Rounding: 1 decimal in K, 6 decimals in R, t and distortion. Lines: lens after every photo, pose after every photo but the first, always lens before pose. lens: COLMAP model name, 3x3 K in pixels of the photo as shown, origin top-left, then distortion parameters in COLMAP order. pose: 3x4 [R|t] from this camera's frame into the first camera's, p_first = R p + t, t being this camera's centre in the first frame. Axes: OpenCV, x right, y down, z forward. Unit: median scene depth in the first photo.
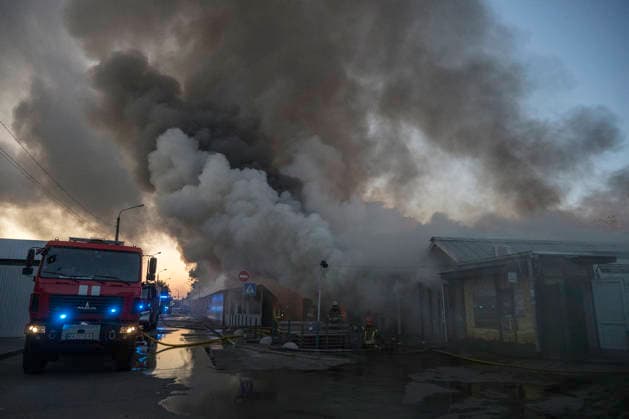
lens RADIAL K [[435.6, 0, 314.5], [0, 435.6, 209.5], [0, 0, 1]] dist [-0.001298, 0.000714]
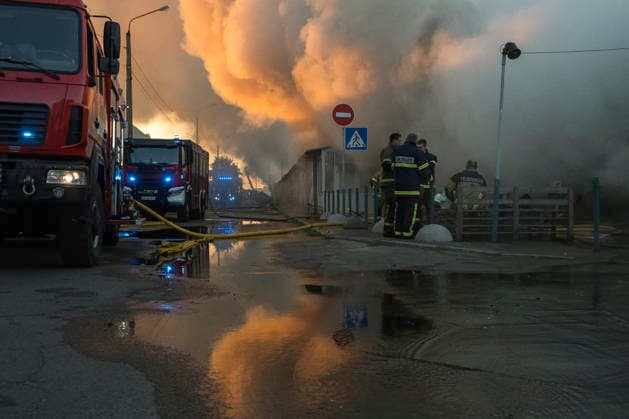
lens RADIAL K [[697.2, 0, 314.5], [0, 697.2, 209.5], [0, 0, 1]] dist [0.002116, 0.001951]
pose [[0.972833, -0.006731, -0.231411, -0.008293], [0.057059, 0.975712, 0.211493, 0.122137], [0.224367, -0.218952, 0.949589, 0.262486]]
